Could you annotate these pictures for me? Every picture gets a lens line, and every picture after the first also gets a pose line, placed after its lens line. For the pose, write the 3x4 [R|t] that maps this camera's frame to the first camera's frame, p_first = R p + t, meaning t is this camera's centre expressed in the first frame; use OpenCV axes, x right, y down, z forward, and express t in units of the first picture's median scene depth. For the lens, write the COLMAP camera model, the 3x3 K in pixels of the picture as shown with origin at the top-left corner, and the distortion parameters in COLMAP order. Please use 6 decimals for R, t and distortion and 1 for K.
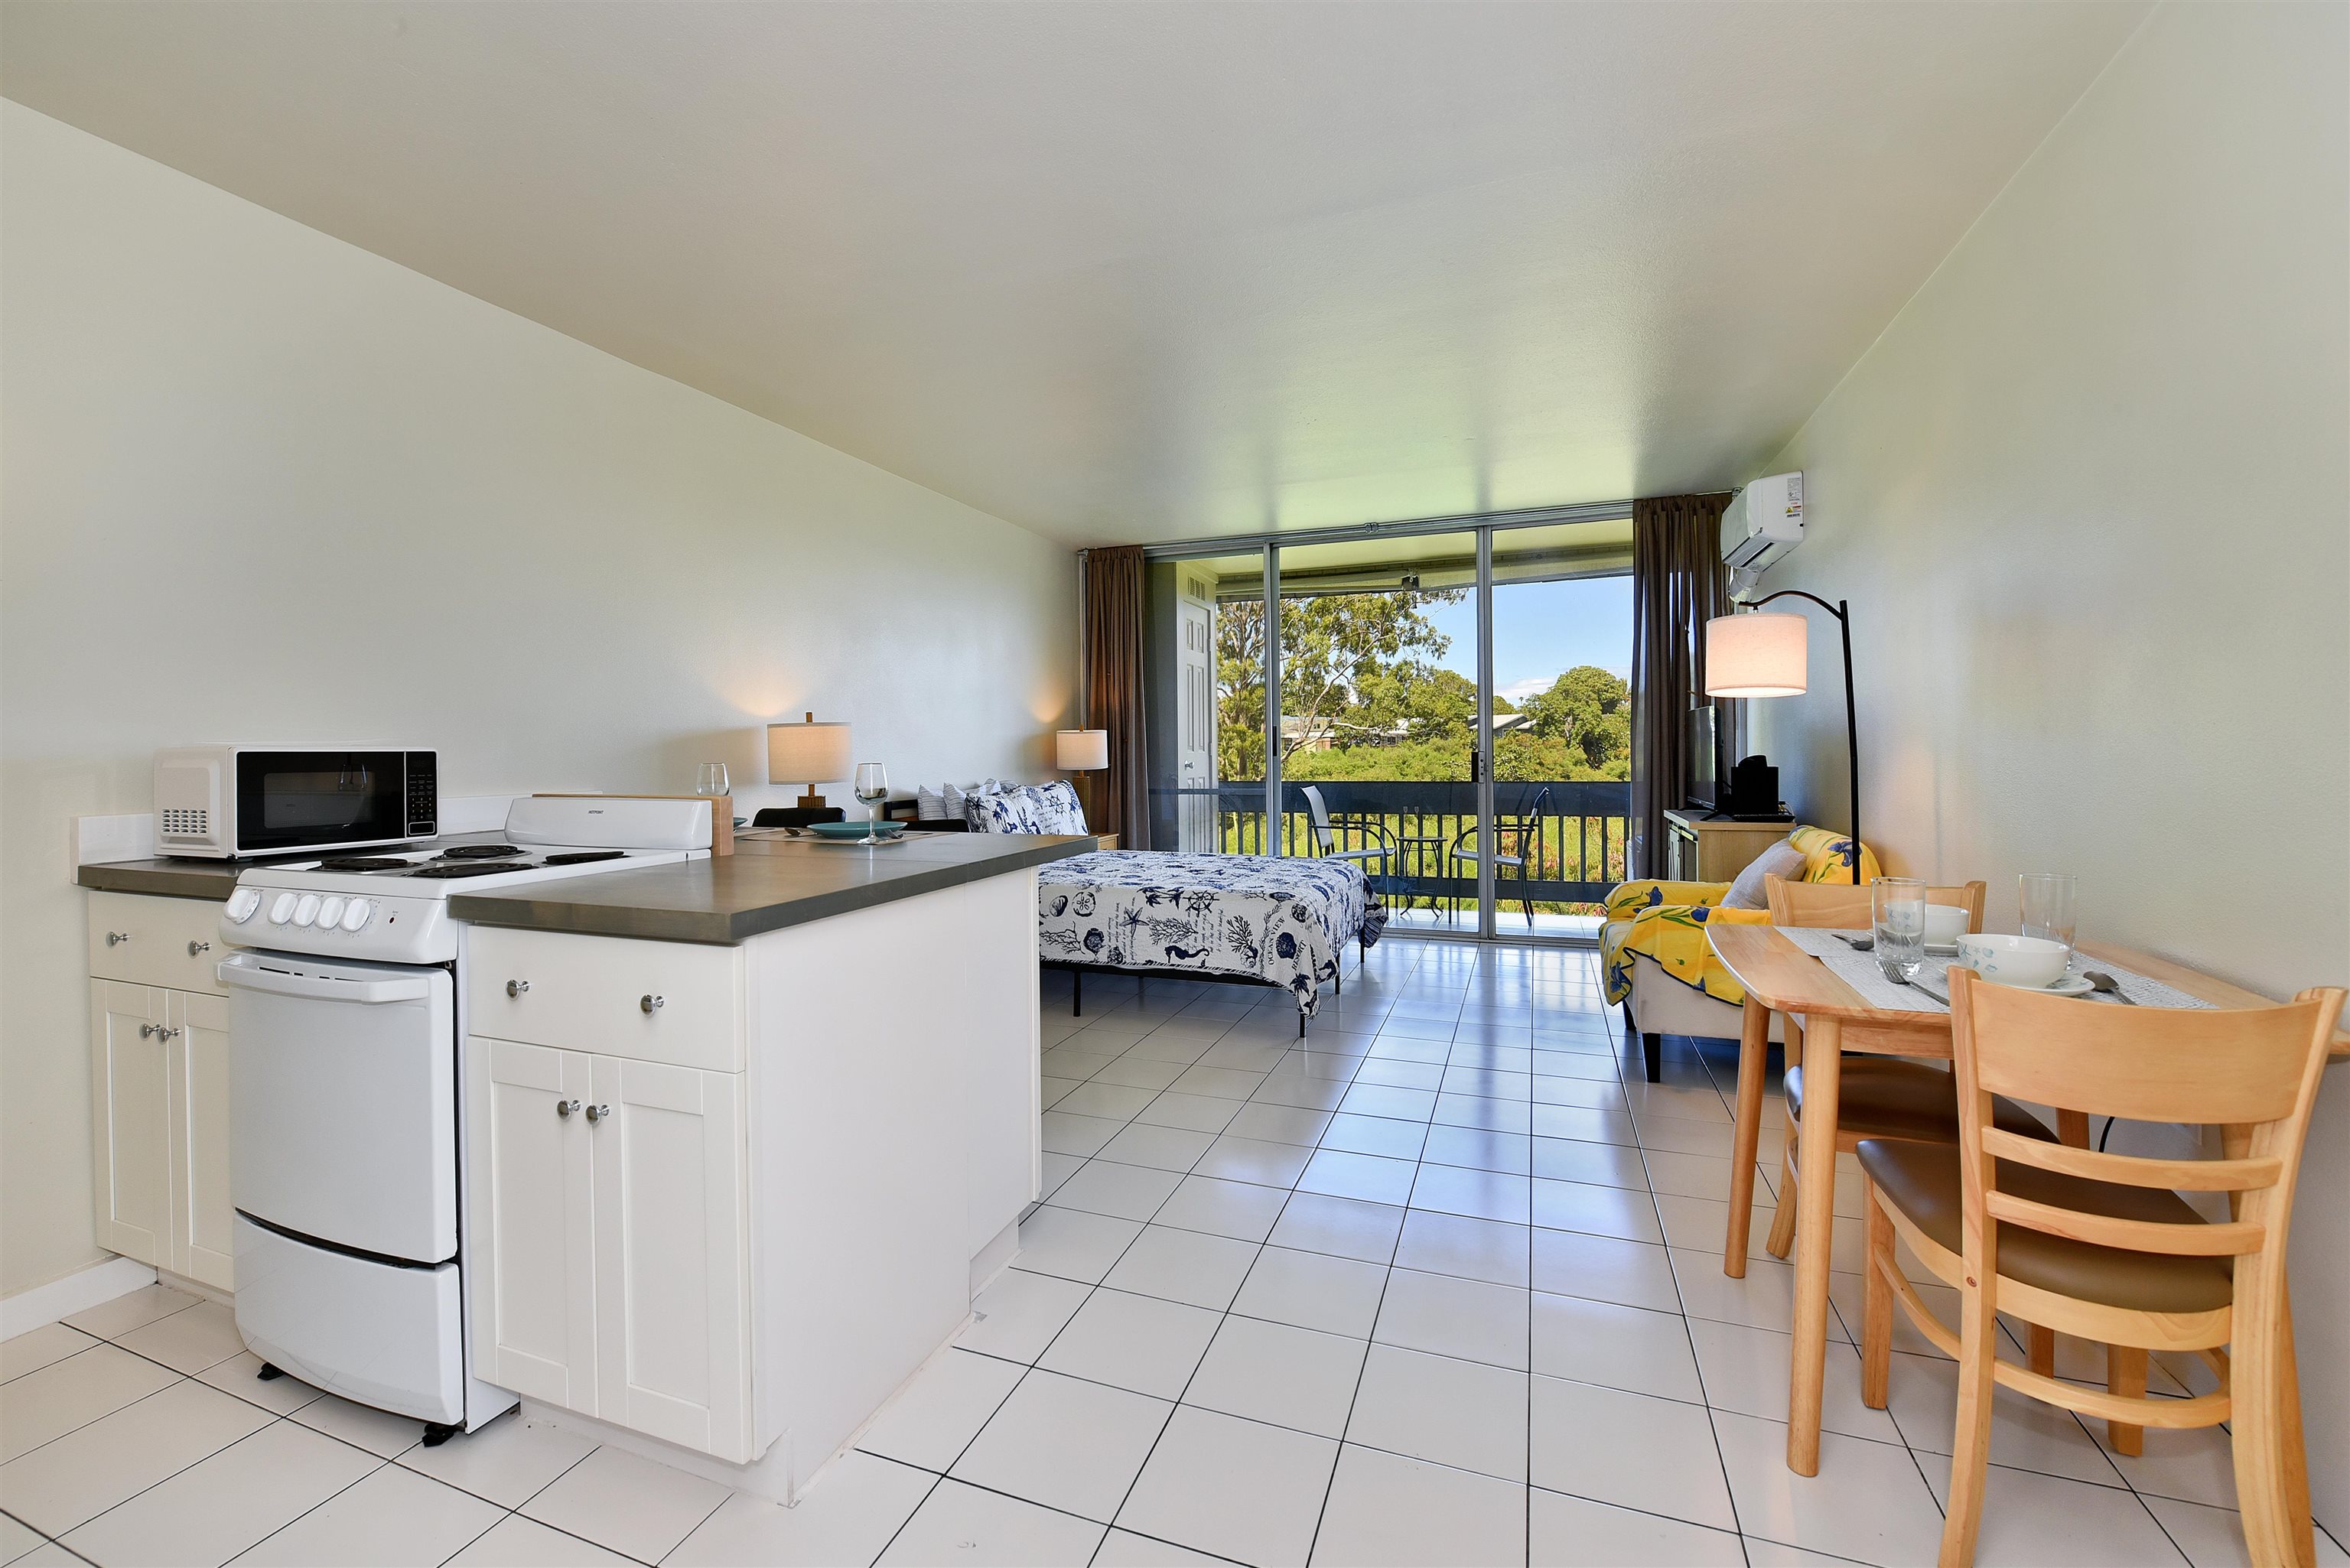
lens RADIAL K [[1047.5, 0, 1201.3], [0, 1047.5, 743.8], [0, 0, 1]] dist [-0.016499, -0.000114]
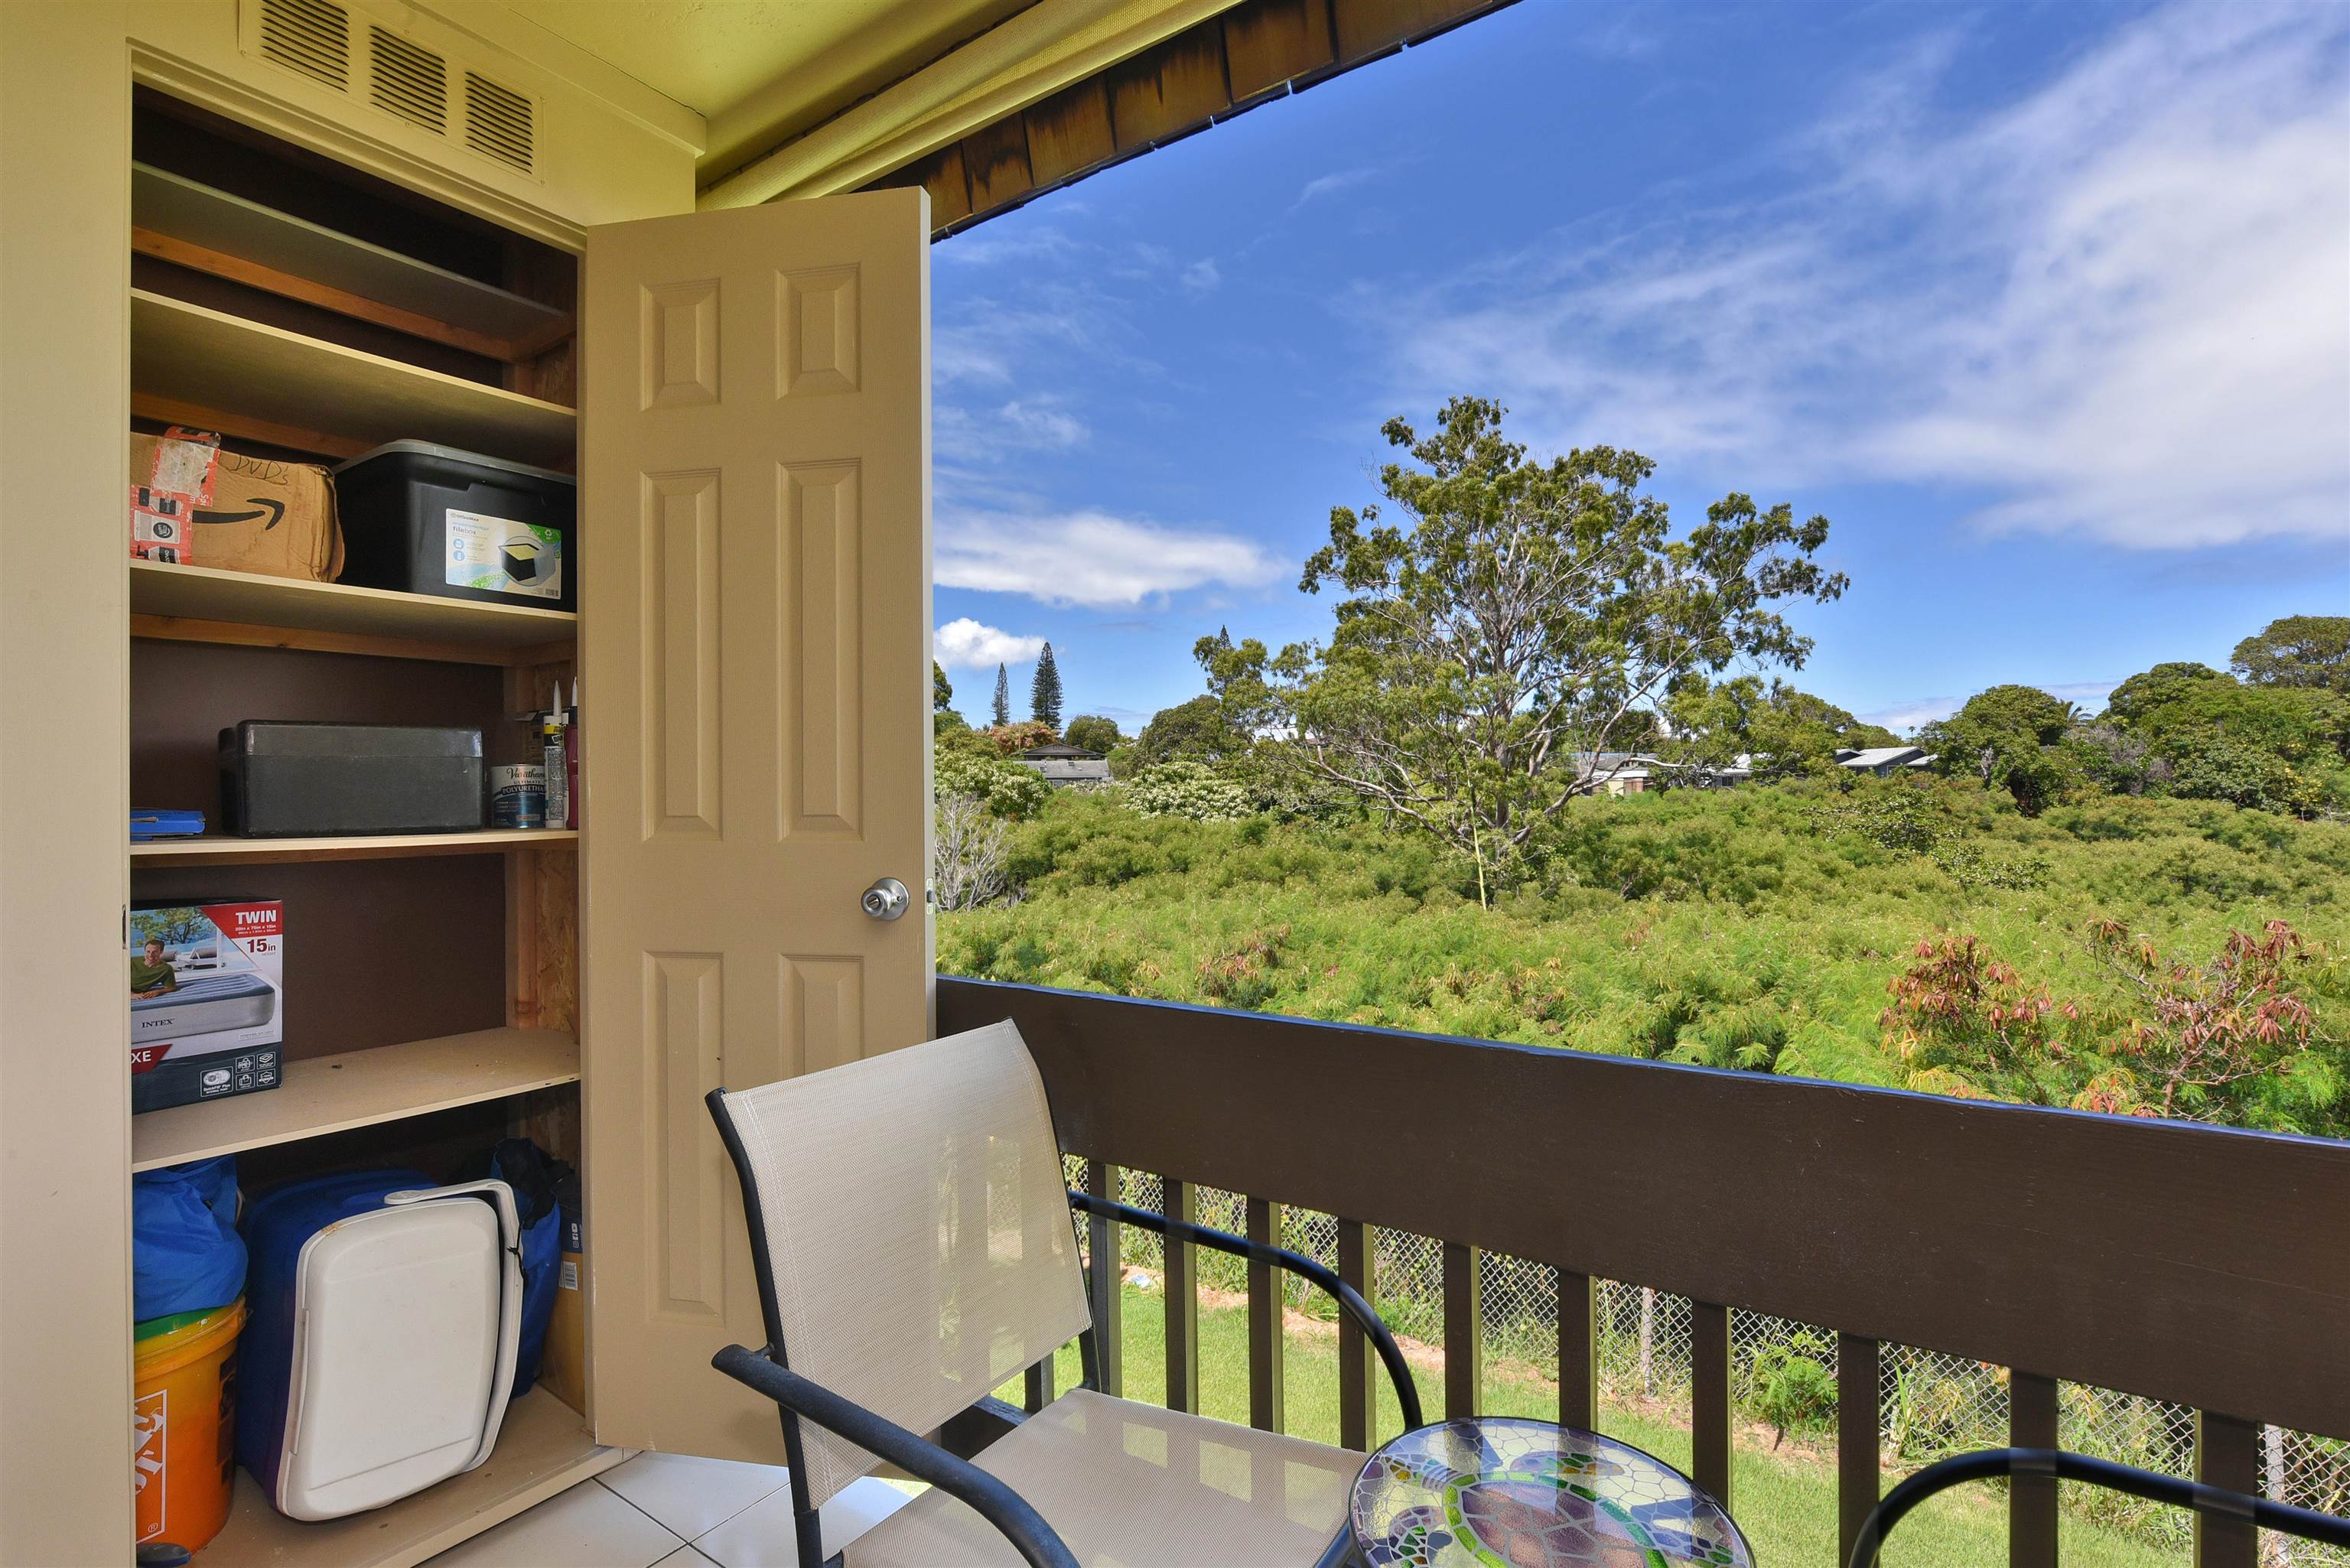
lens RADIAL K [[1120.8, 0, 1145.2], [0, 1120.8, 780.5], [0, 0, 1]] dist [0.000156, 0.004408]
pose [[0.954648, -0.004160, -0.297709, 0.283112], [0.002661, 0.999982, -0.005438, -0.007141], [0.297726, 0.004399, 0.954641, 1.168342]]
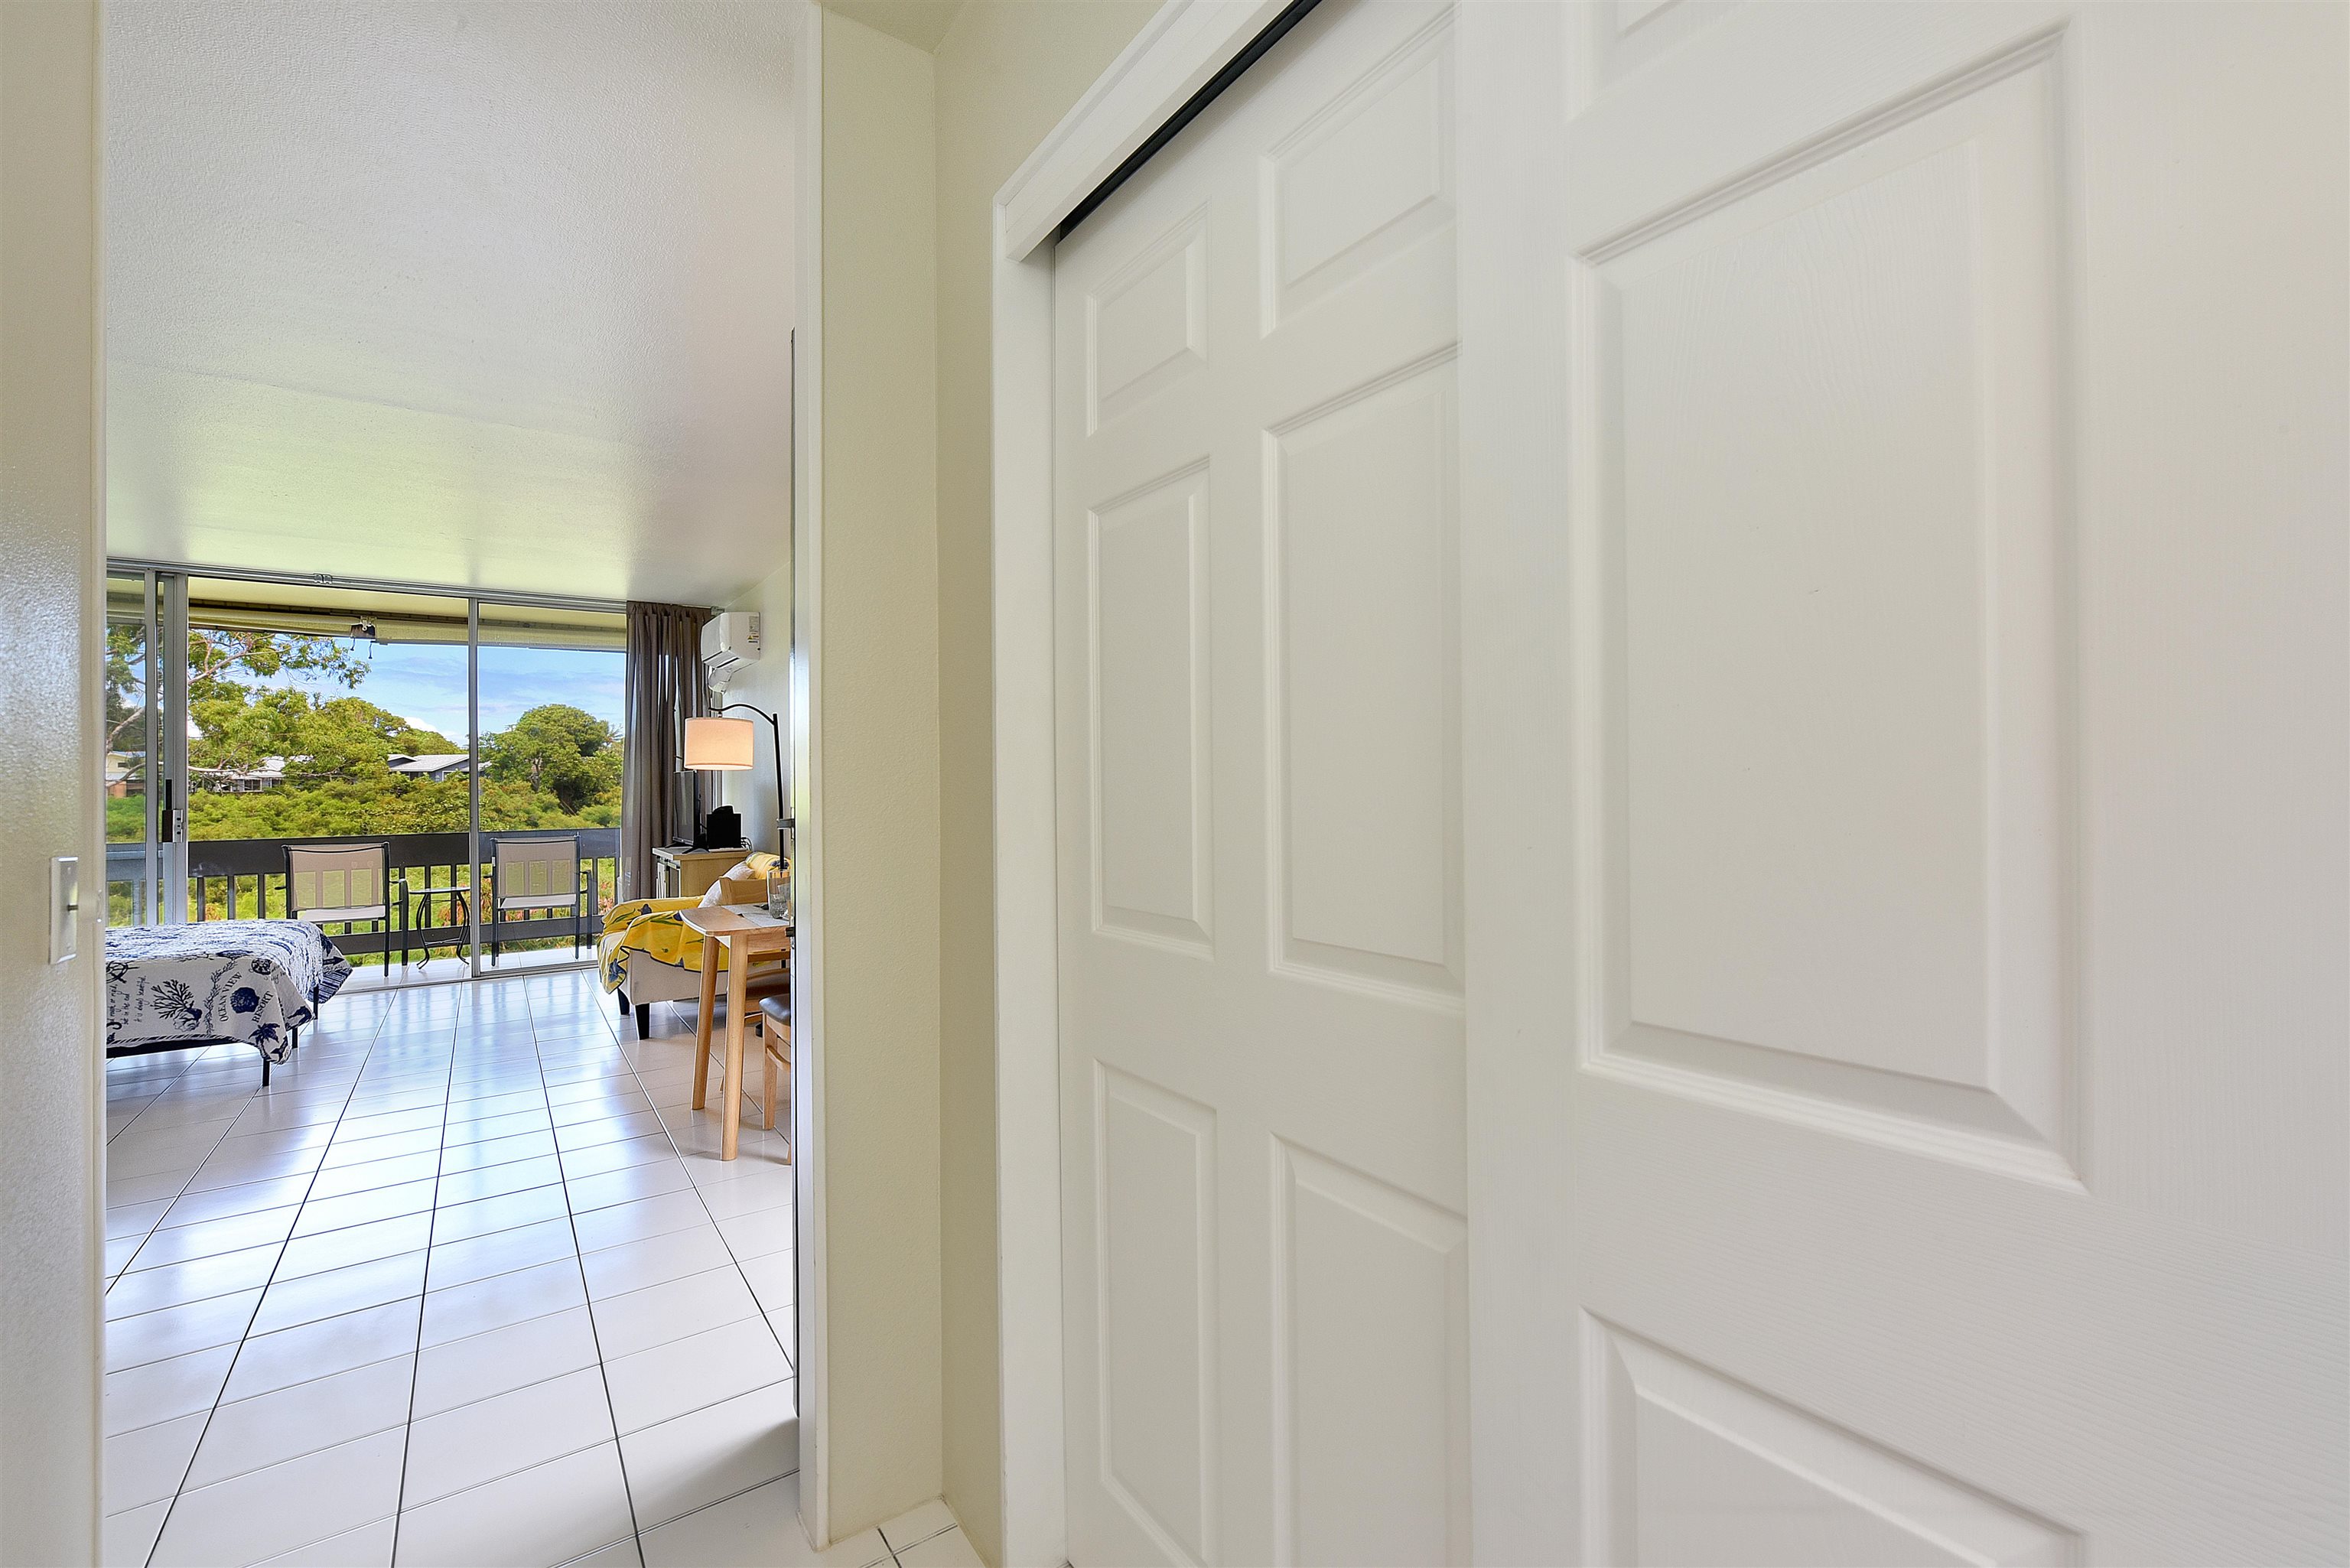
lens RADIAL K [[975.9, 0, 1306.6], [0, 975.9, 770.7], [0, 0, 1]] dist [-0.003027, 0.000100]
pose [[0.533751, 0.011103, 0.845569, -0.131192], [0.003258, 0.999879, -0.015186, -0.010143], [-0.845636, 0.010860, 0.533650, -0.295233]]
